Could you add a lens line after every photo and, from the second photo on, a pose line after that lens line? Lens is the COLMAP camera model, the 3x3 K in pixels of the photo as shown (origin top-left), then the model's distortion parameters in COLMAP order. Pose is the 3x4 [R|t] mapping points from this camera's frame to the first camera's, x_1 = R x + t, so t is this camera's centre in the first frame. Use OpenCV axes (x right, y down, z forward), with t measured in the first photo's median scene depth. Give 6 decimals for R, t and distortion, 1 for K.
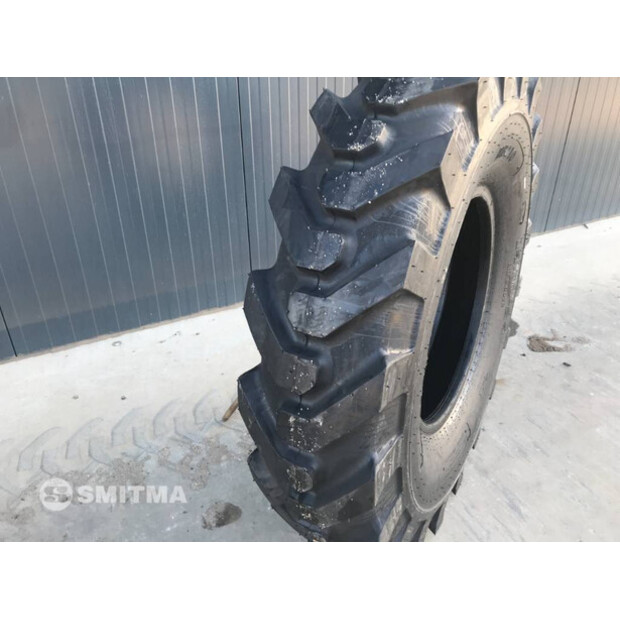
lens RADIAL K [[508.5, 0, 310.0], [0, 508.5, 310.0], [0, 0, 1]] dist [0.001772, 0.001811]
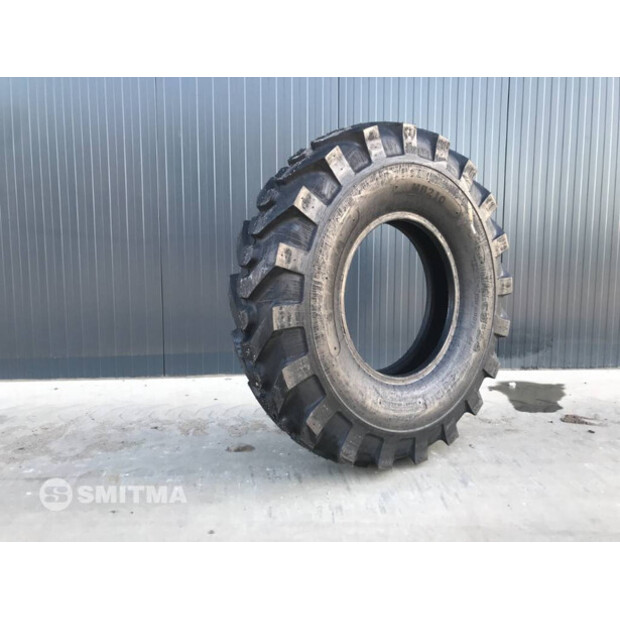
lens RADIAL K [[508.5, 0, 310.0], [0, 508.5, 310.0], [0, 0, 1]] dist [0.001772, 0.001811]
pose [[0.927198, 0.046404, -0.371685, 0.449397], [-0.186329, 0.917951, -0.350209, 0.459477], [0.324938, 0.393969, 0.859769, -0.249988]]
